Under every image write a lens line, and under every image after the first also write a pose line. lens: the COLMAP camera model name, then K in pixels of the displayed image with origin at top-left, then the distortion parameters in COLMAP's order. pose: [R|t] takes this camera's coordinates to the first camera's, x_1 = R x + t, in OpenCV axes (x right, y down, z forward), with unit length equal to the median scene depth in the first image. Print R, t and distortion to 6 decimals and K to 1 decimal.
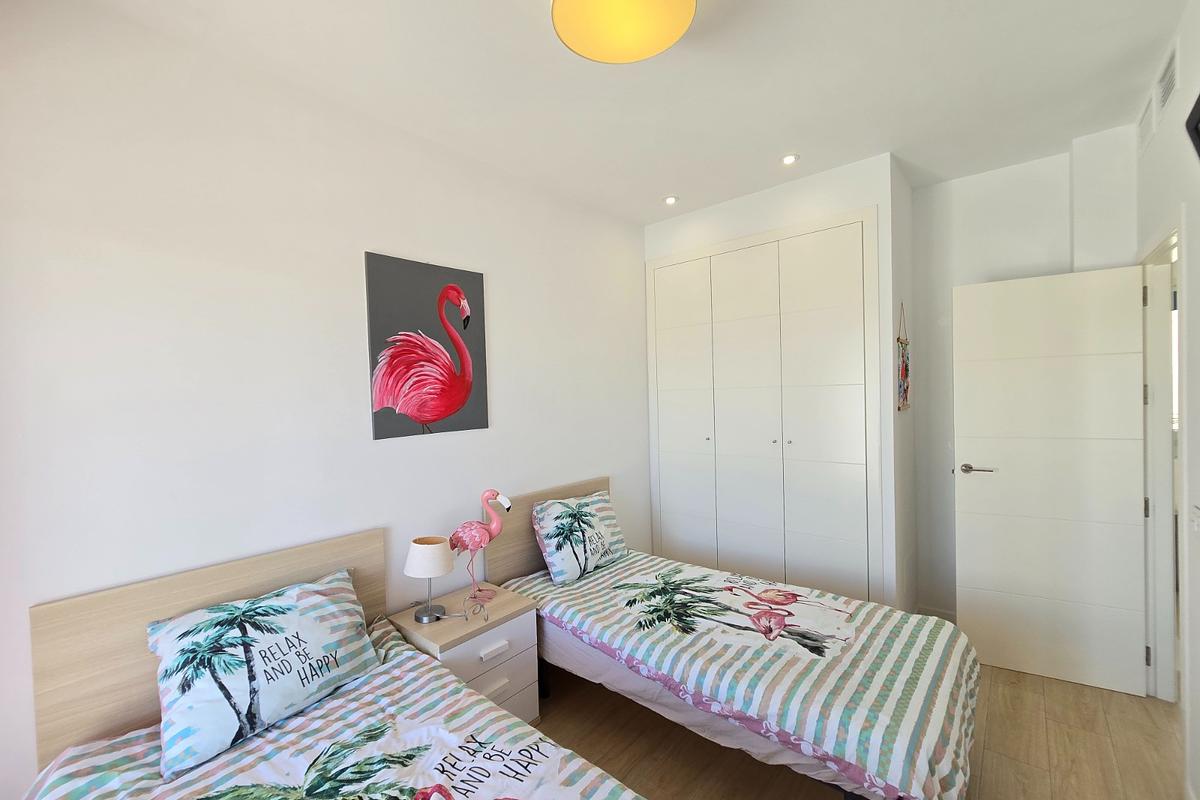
lens RADIAL K [[495.9, 0, 598.8], [0, 495.9, 404.7], [0, 0, 1]] dist [-0.010895, -0.000467]
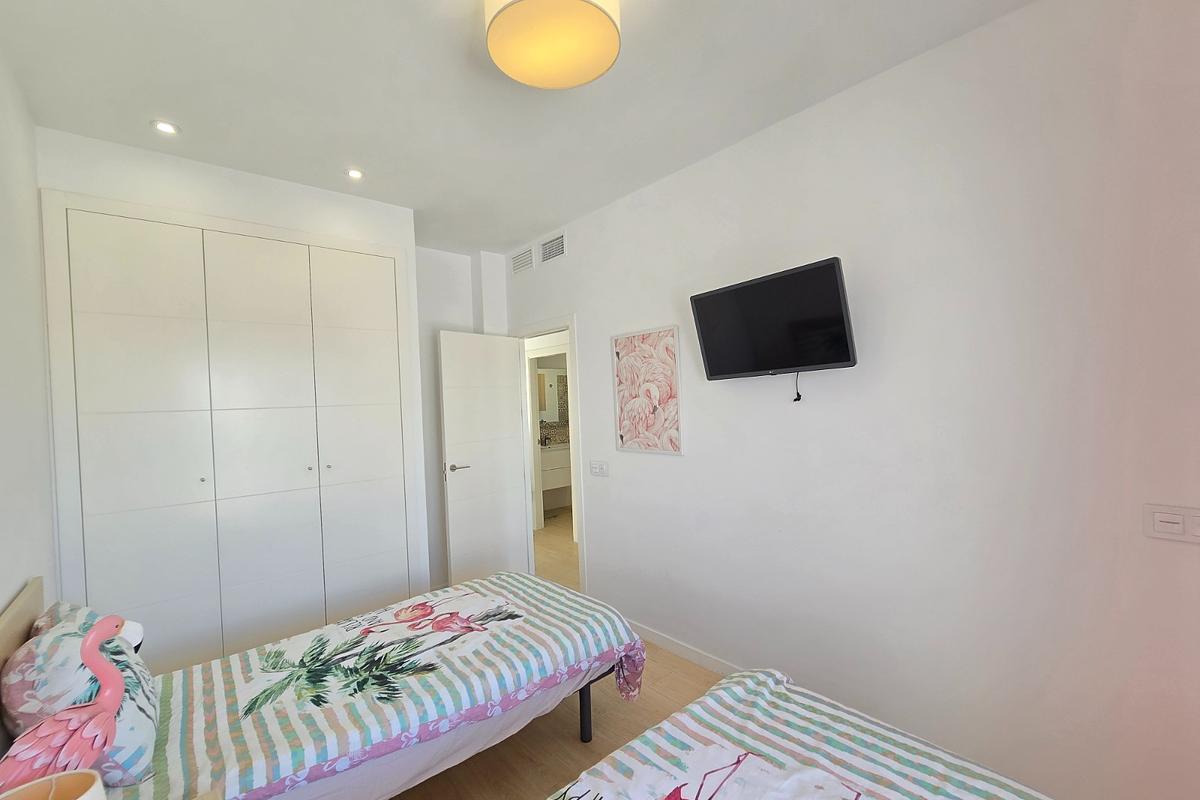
lens RADIAL K [[495.9, 0, 598.8], [0, 495.9, 404.7], [0, 0, 1]] dist [-0.010895, -0.000467]
pose [[0.125777, 0.014304, 0.991955, -0.598064], [0.058929, 0.998023, -0.021863, 0.012941], [-0.990307, 0.061205, 0.124686, 0.485649]]
